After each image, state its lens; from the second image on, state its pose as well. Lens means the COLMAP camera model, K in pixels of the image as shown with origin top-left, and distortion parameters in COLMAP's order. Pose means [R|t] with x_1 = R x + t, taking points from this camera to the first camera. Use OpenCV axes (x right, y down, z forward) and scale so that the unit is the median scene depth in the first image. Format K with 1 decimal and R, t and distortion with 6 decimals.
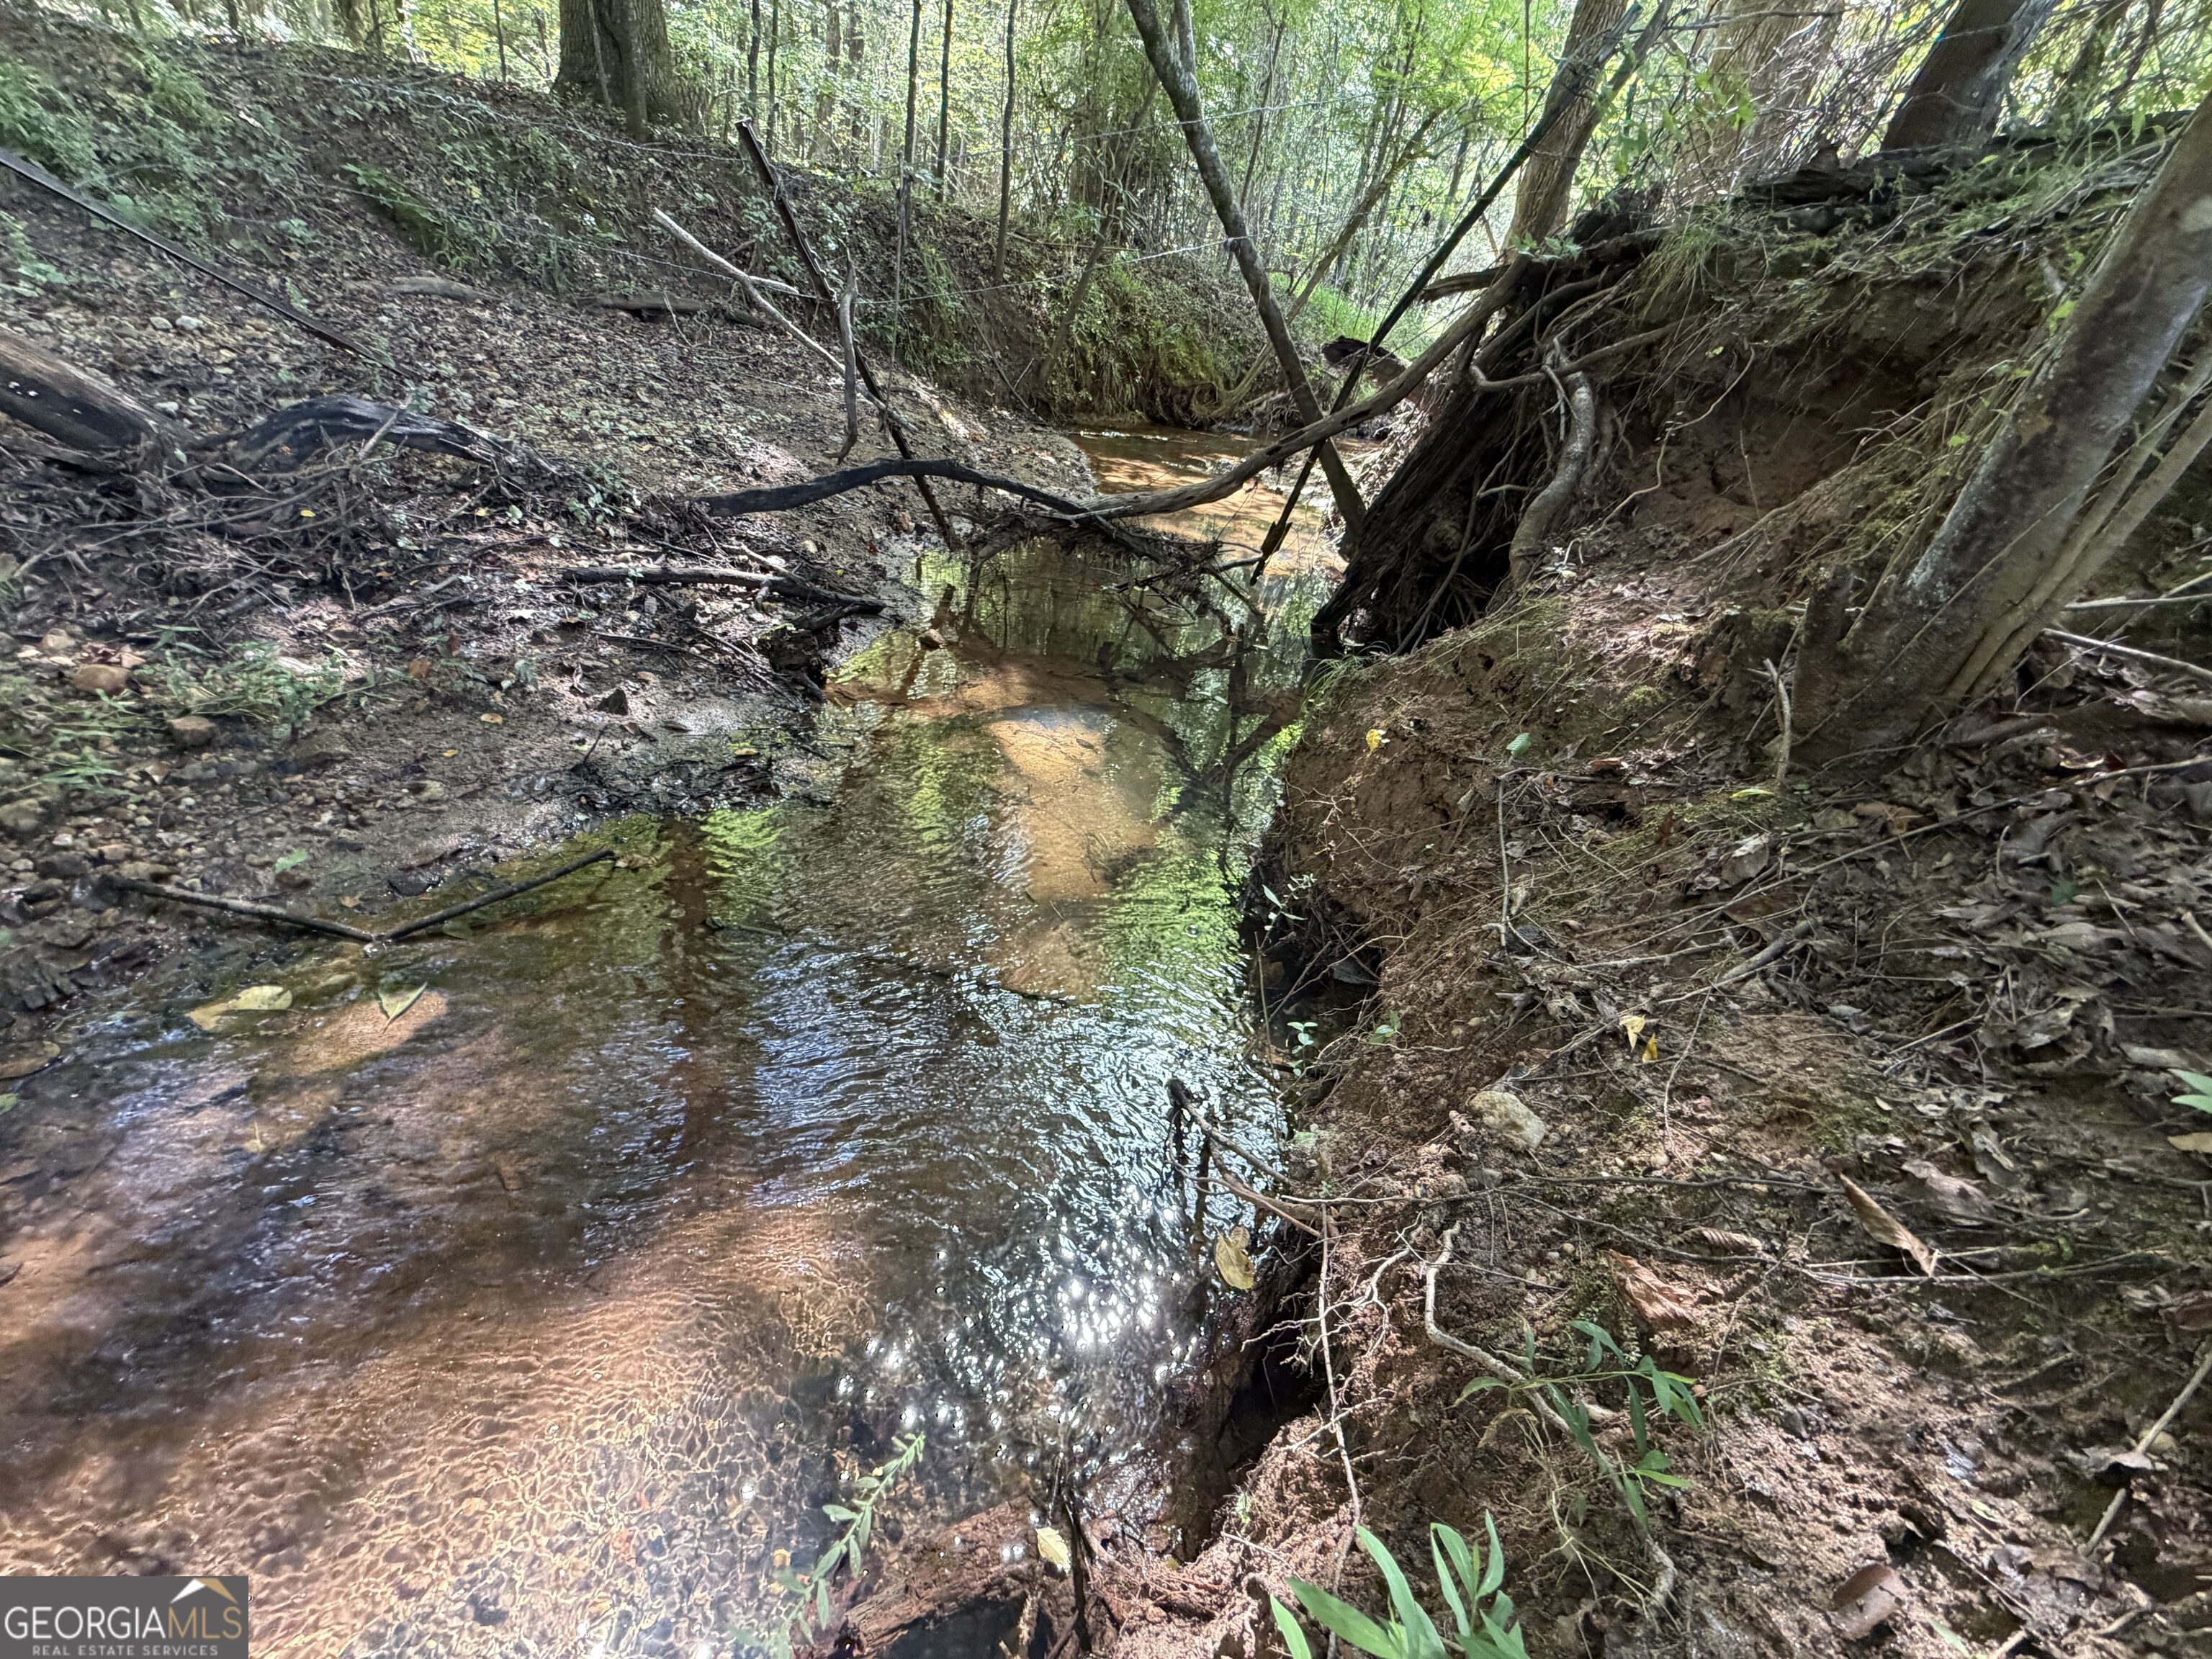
lens RADIAL K [[882.1, 0, 1106.0], [0, 882.1, 829.5], [0, 0, 1]] dist [-0.002542, -0.000165]
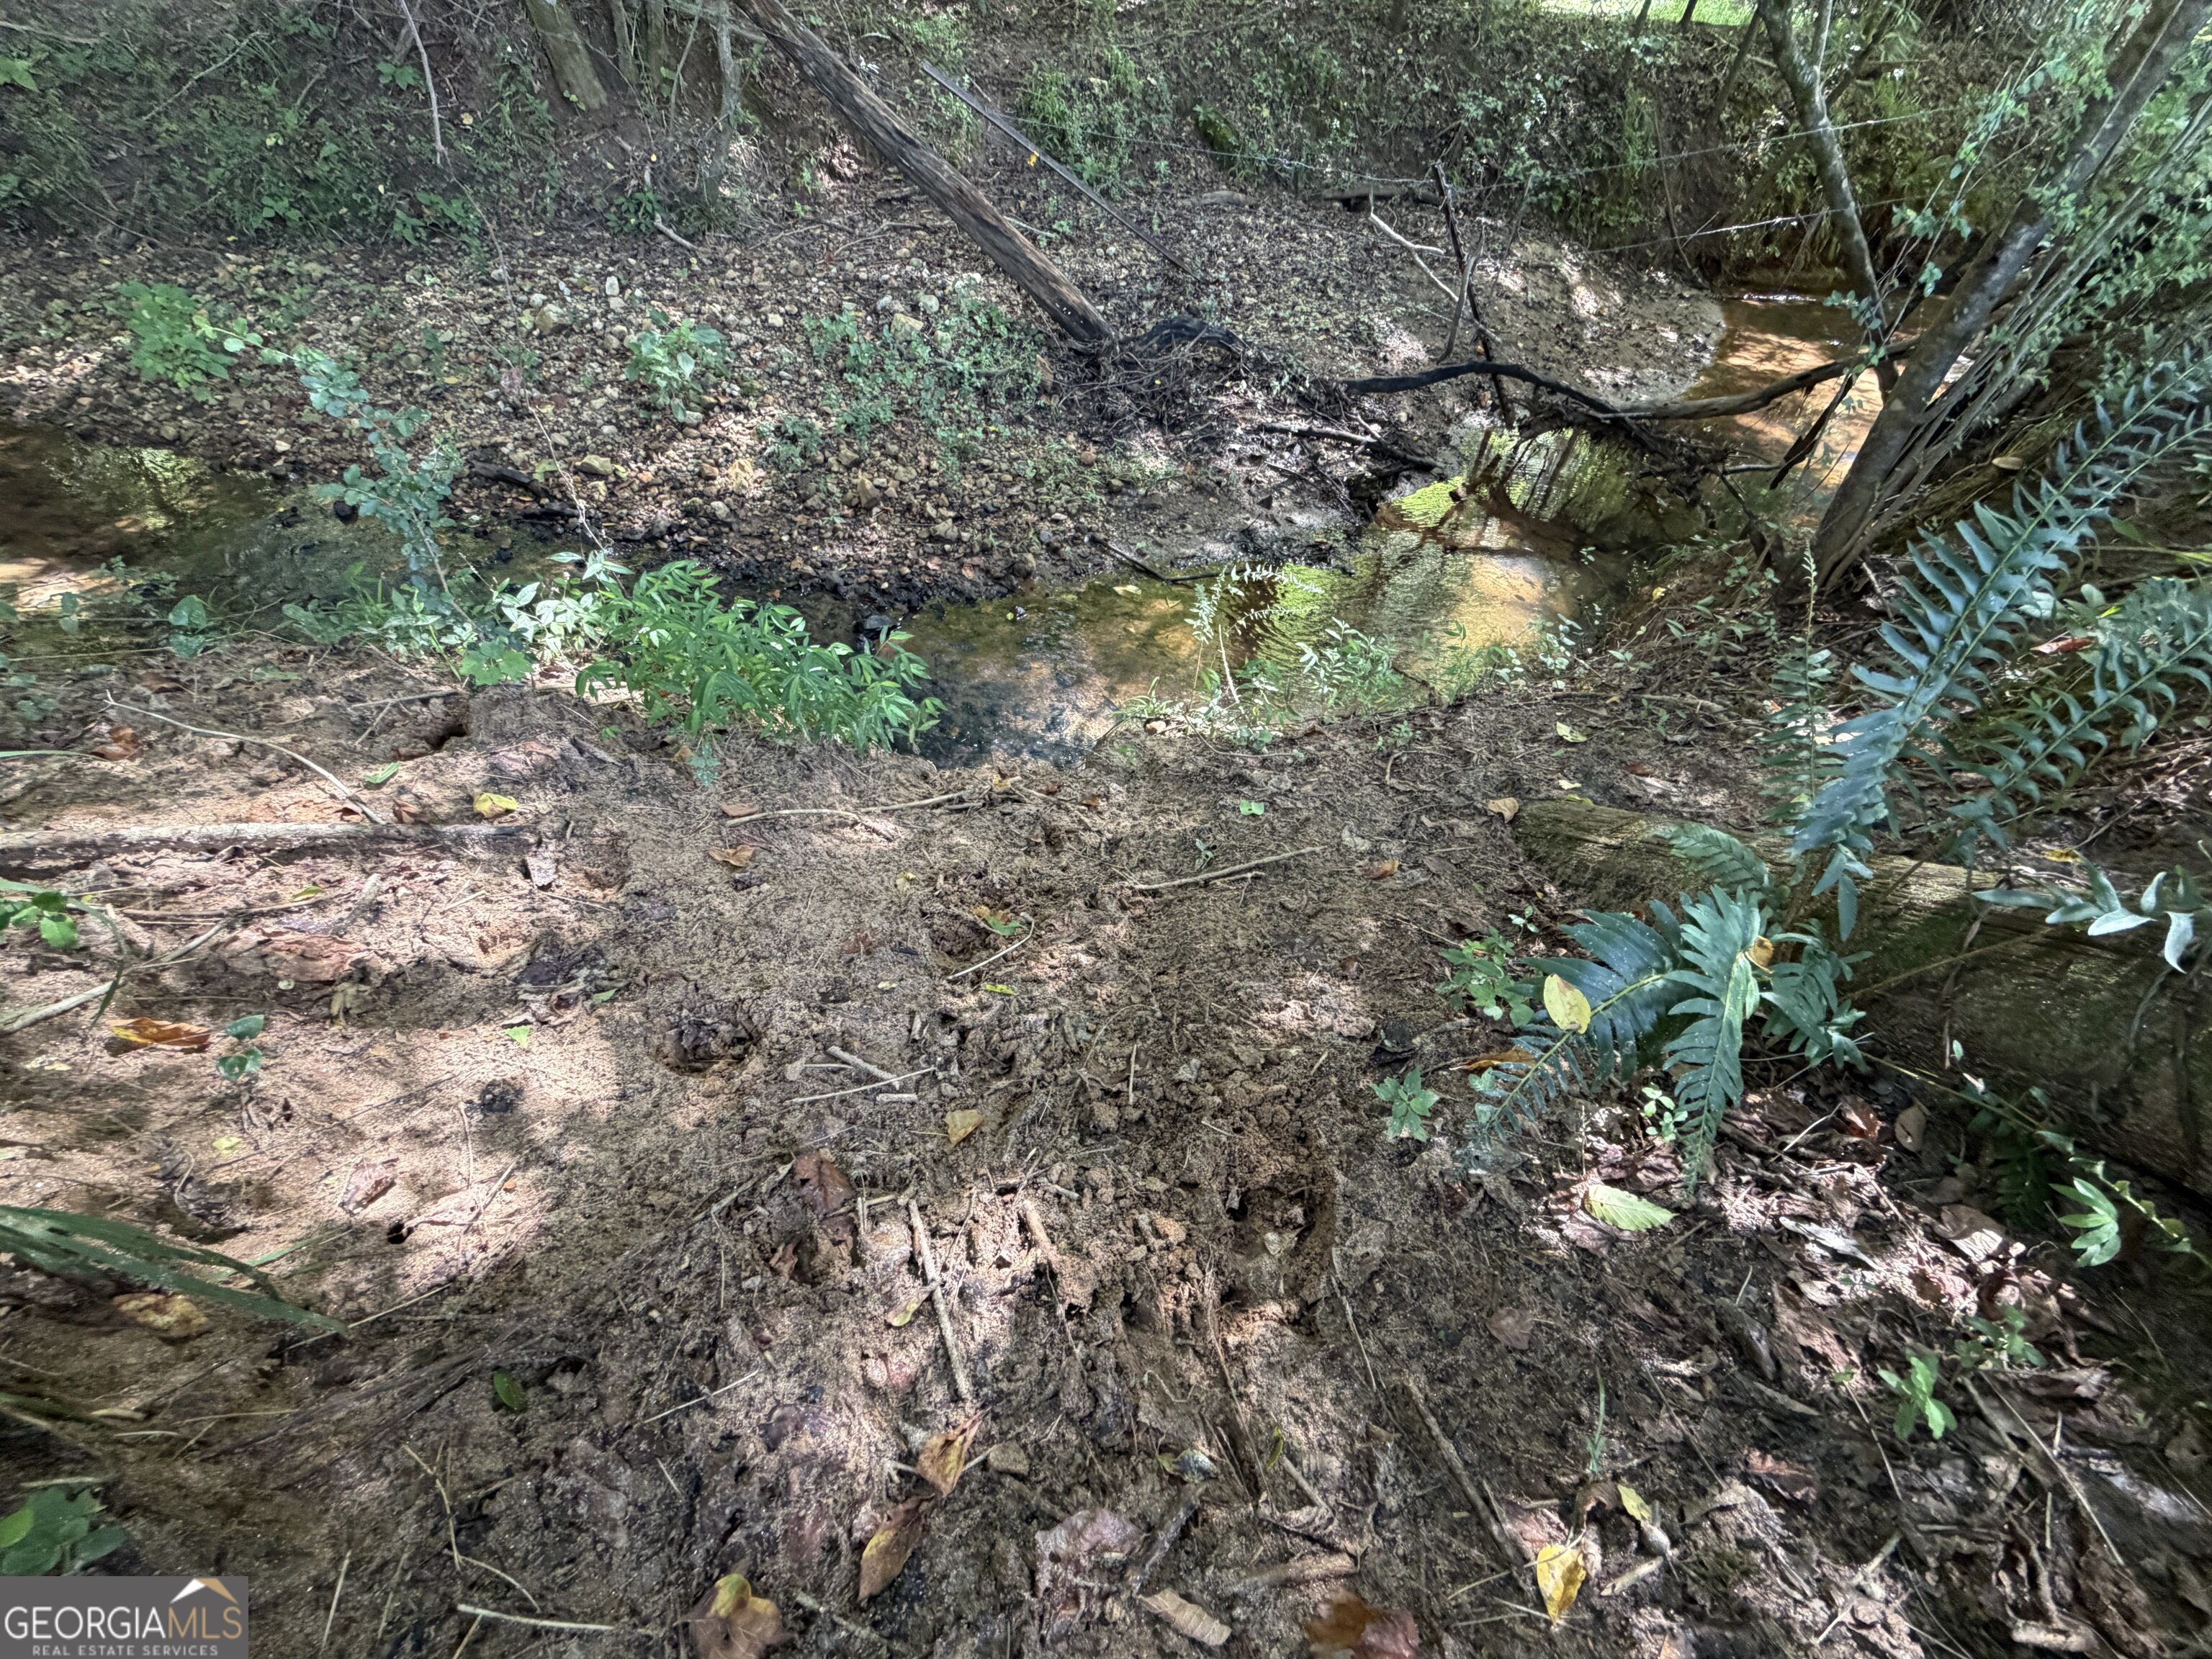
lens RADIAL K [[882.1, 0, 1106.0], [0, 882.1, 829.5], [0, 0, 1]] dist [-0.002542, -0.000165]
pose [[0.797600, 0.342944, -0.496210, 0.327901], [-0.254248, 0.937141, 0.239009, 0.138794], [0.546985, -0.064473, 0.834656, -0.759509]]
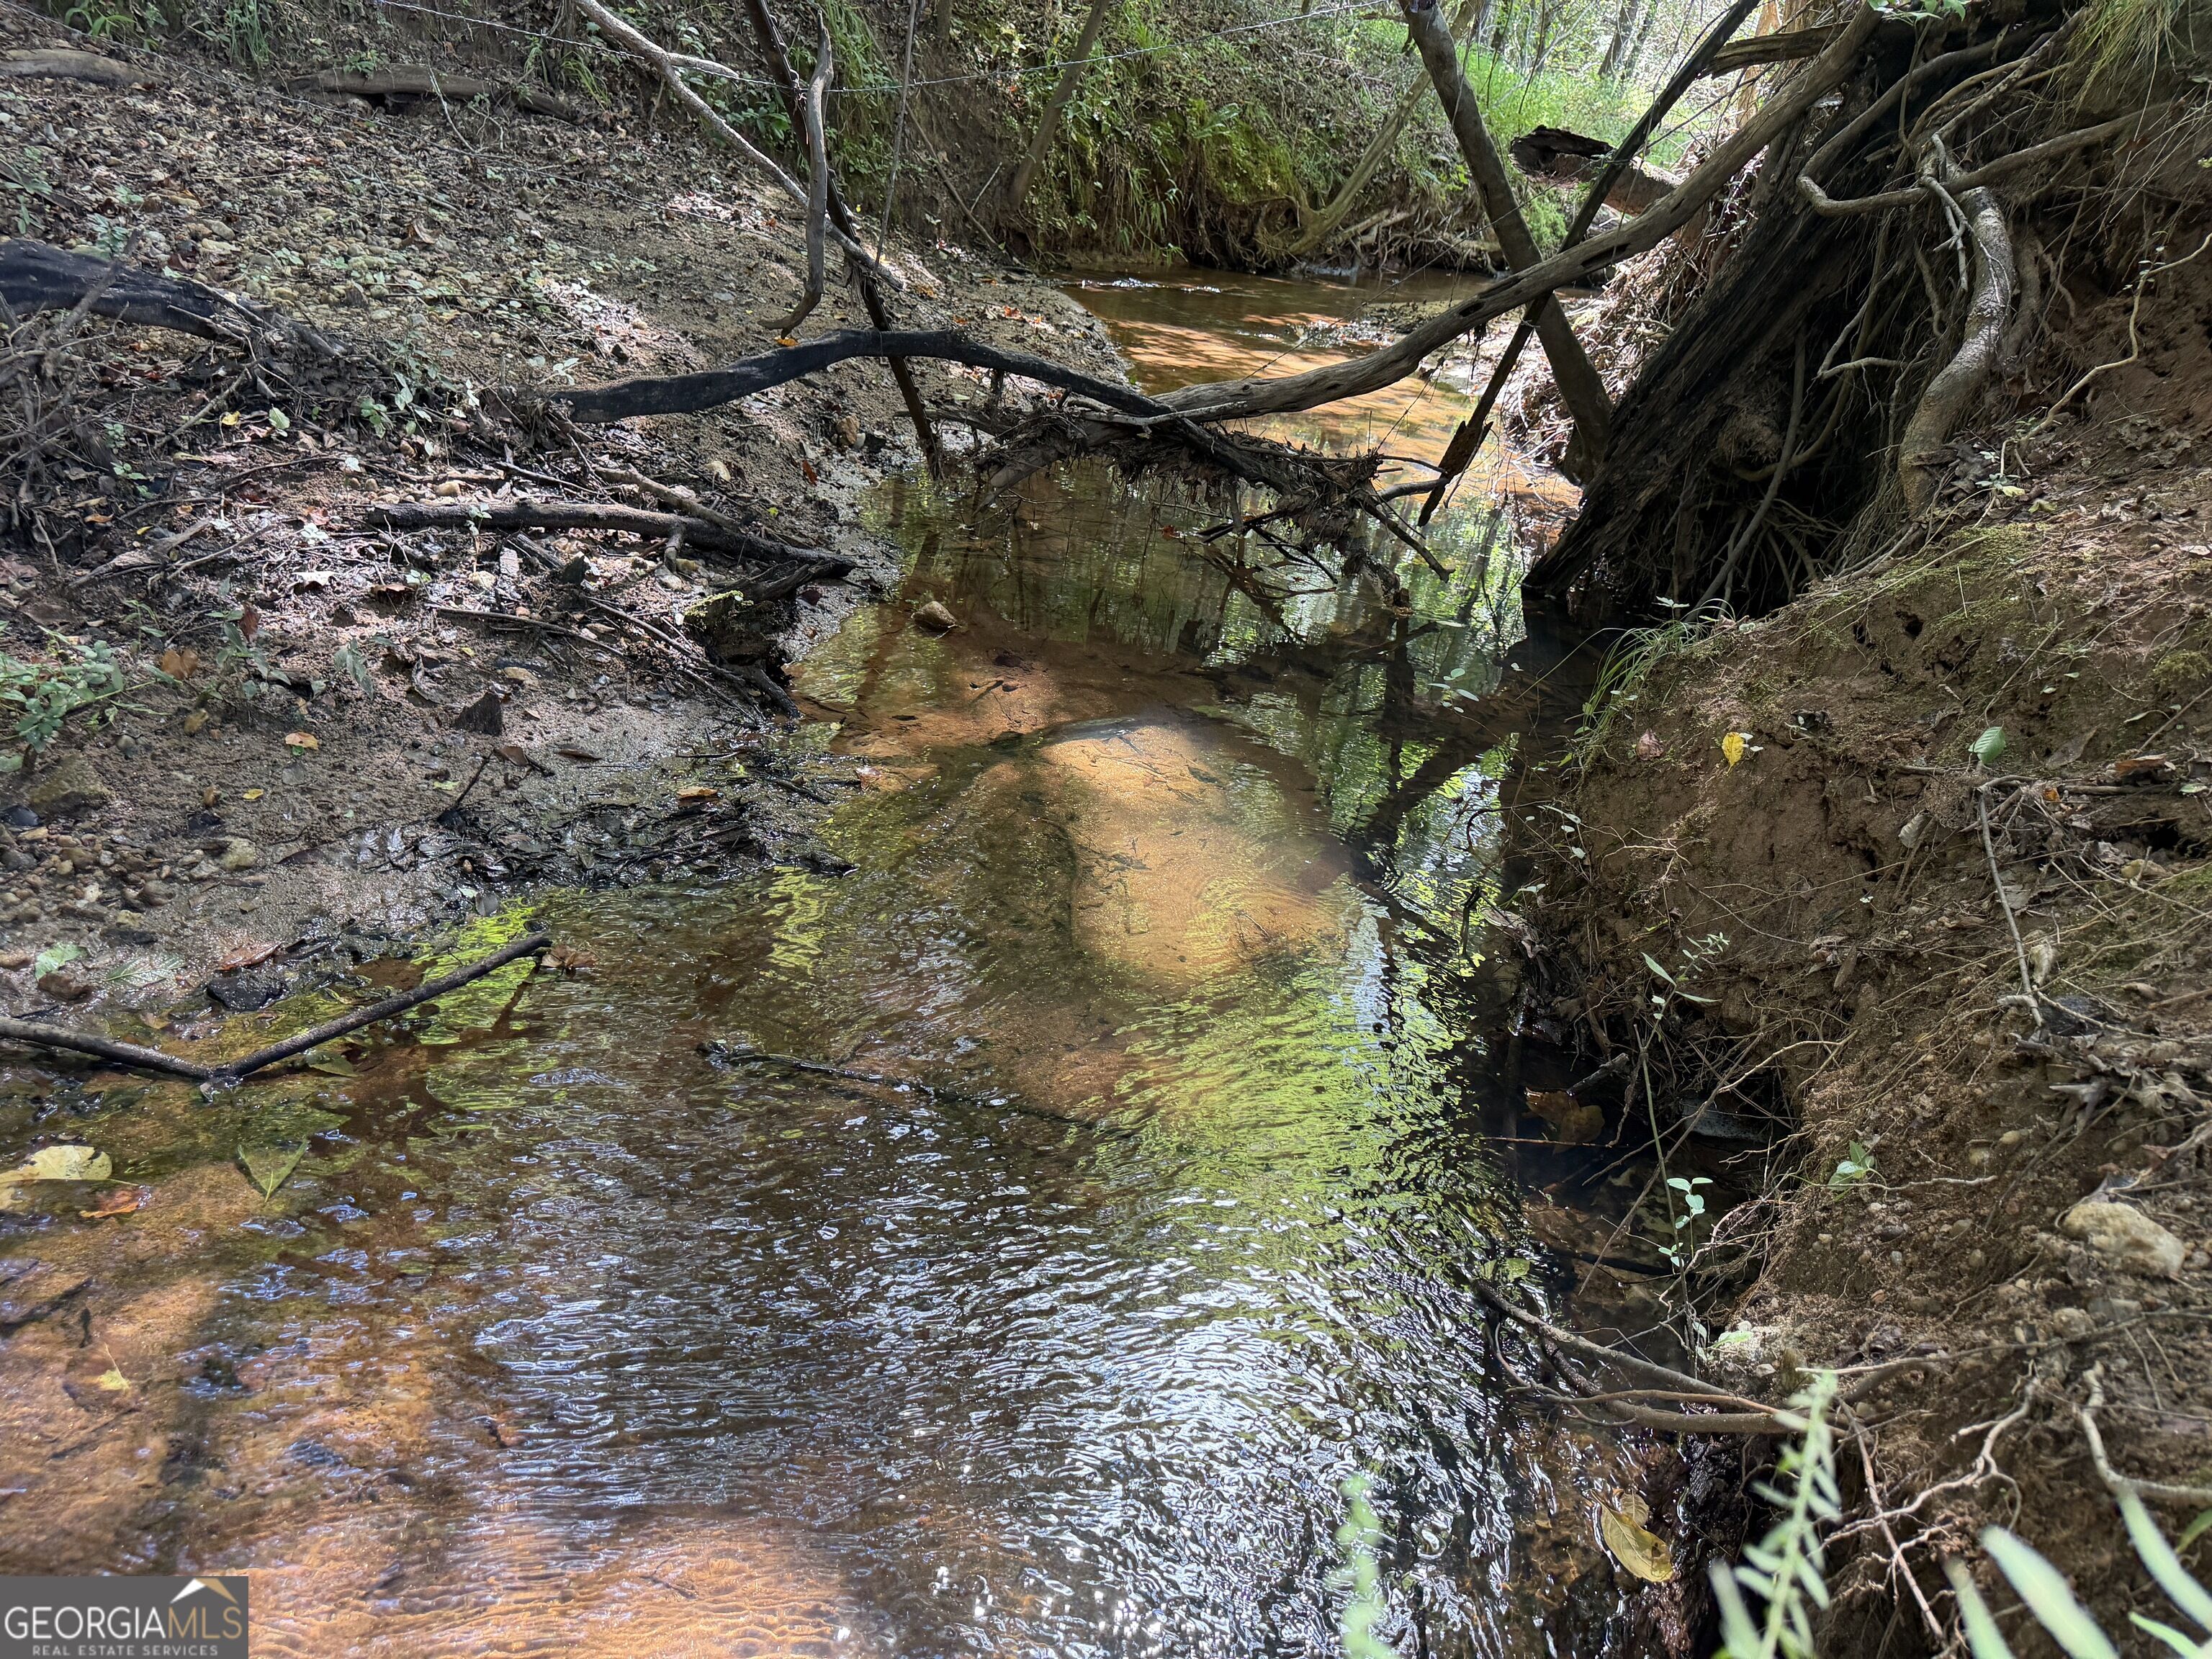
lens RADIAL K [[1560.7, 0, 1102.2], [0, 1560.7, 819.8], [0, 0, 1]] dist [0.024091, -0.033136]
pose [[0.999808, -0.015266, 0.012258, -0.119293], [0.016309, 0.995803, -0.090056, 0.031318], [-0.010832, 0.090239, 0.995861, -0.084296]]
